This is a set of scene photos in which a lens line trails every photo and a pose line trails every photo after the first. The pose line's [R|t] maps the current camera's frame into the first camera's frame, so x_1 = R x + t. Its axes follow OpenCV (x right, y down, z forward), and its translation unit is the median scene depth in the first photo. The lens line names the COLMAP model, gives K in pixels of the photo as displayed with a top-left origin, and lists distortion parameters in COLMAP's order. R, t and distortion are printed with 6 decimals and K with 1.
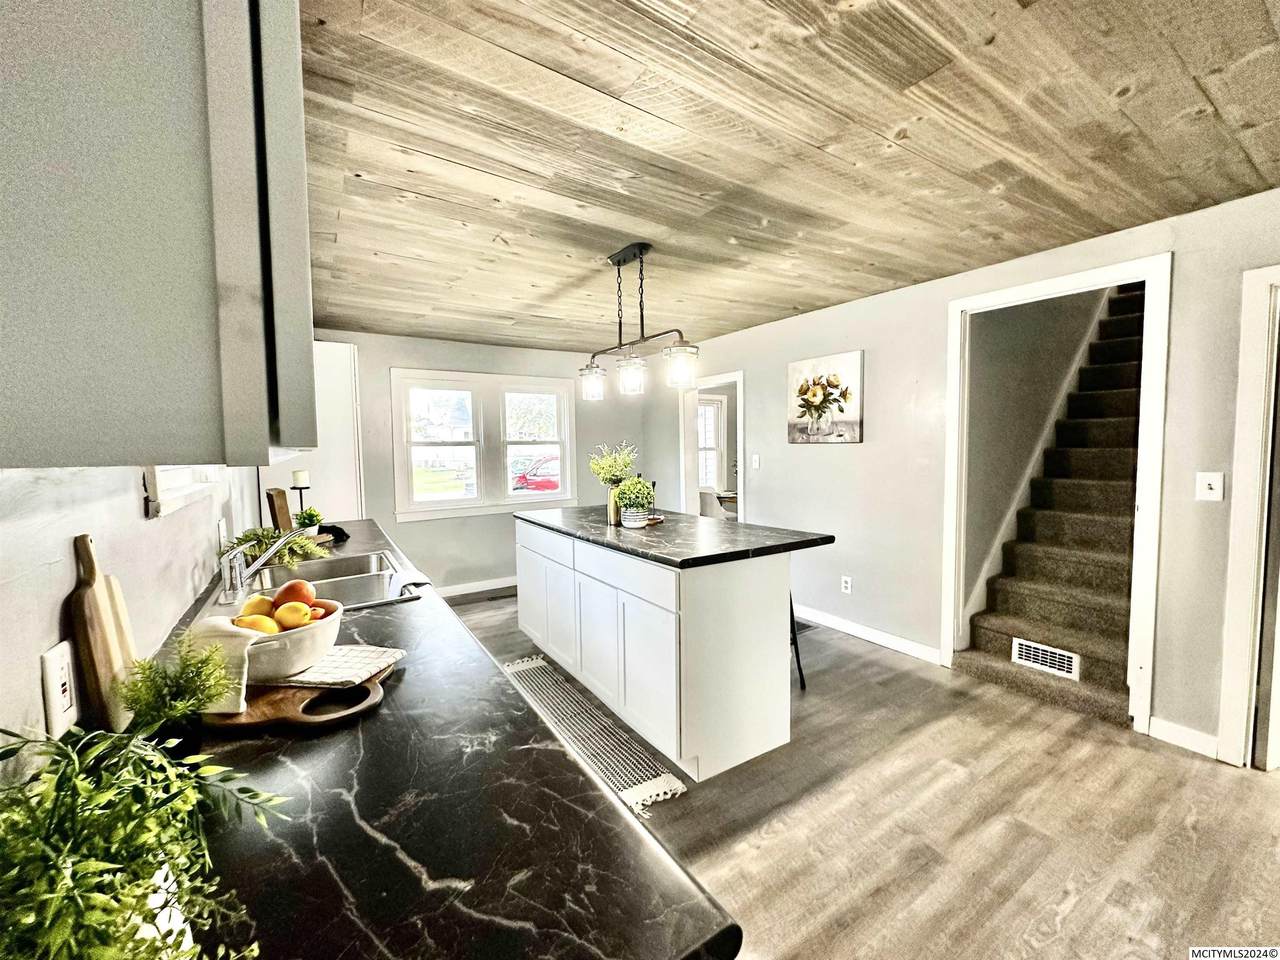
lens RADIAL K [[511.9, 0, 640.0], [0, 511.9, 480.0], [0, 0, 1]] dist [-0.000382, 0.000103]
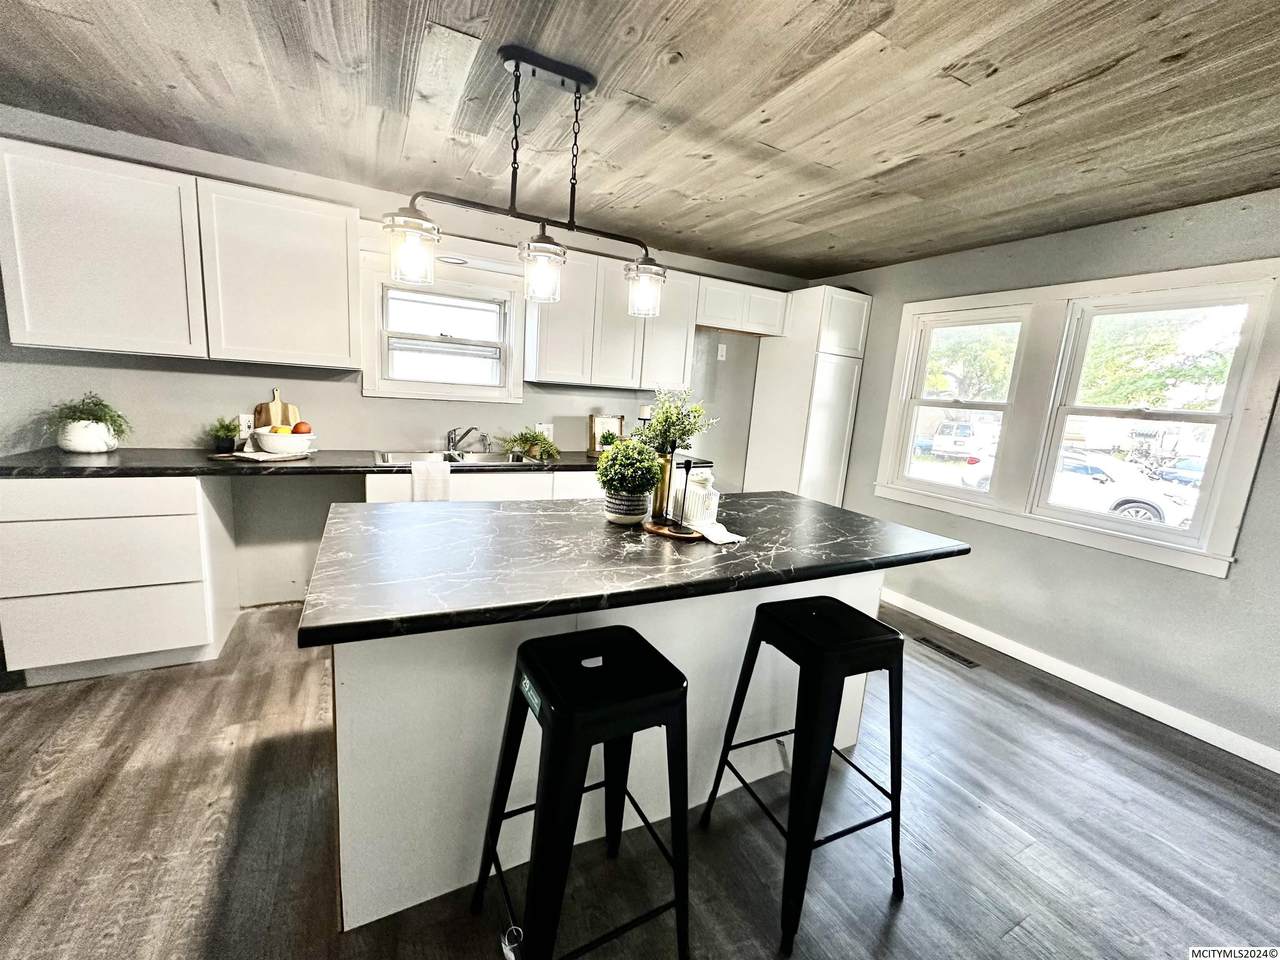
lens RADIAL K [[511.9, 0, 640.0], [0, 511.9, 480.0], [0, 0, 1]] dist [-0.000382, 0.000103]
pose [[-0.088556, 0.177704, -0.980091, 0.456176], [-0.134565, 0.972802, 0.188541, -0.057371], [0.986940, 0.148583, -0.062235, 0.825732]]
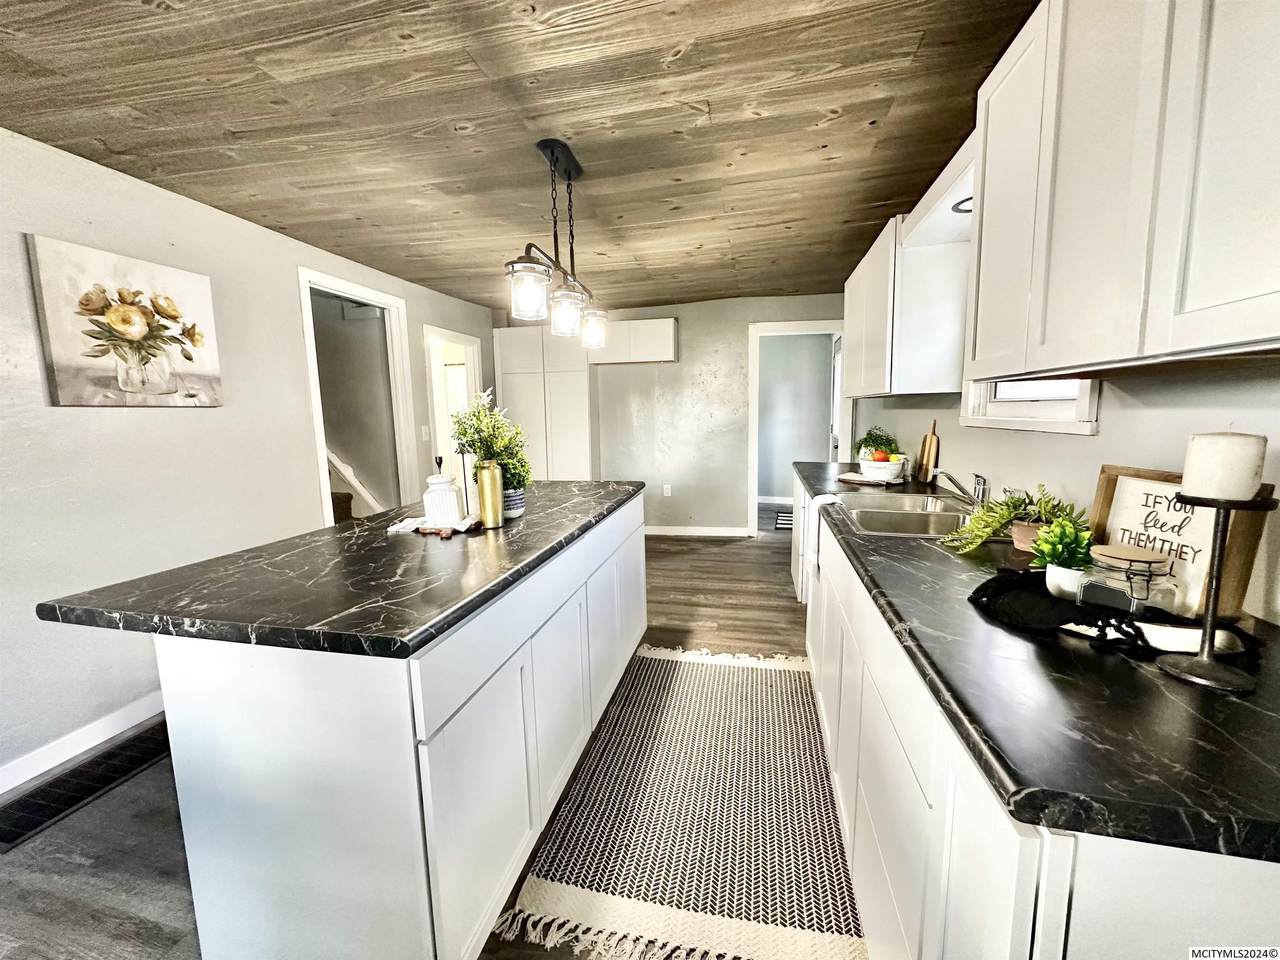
lens RADIAL K [[511.9, 0, 640.0], [0, 511.9, 480.0], [0, 0, 1]] dist [-0.000382, 0.000103]
pose [[-0.696218, -0.067392, 0.714660, -0.489292], [0.077555, 0.982694, 0.168221, -0.045919], [-0.713629, 0.172544, -0.678942, 1.047293]]
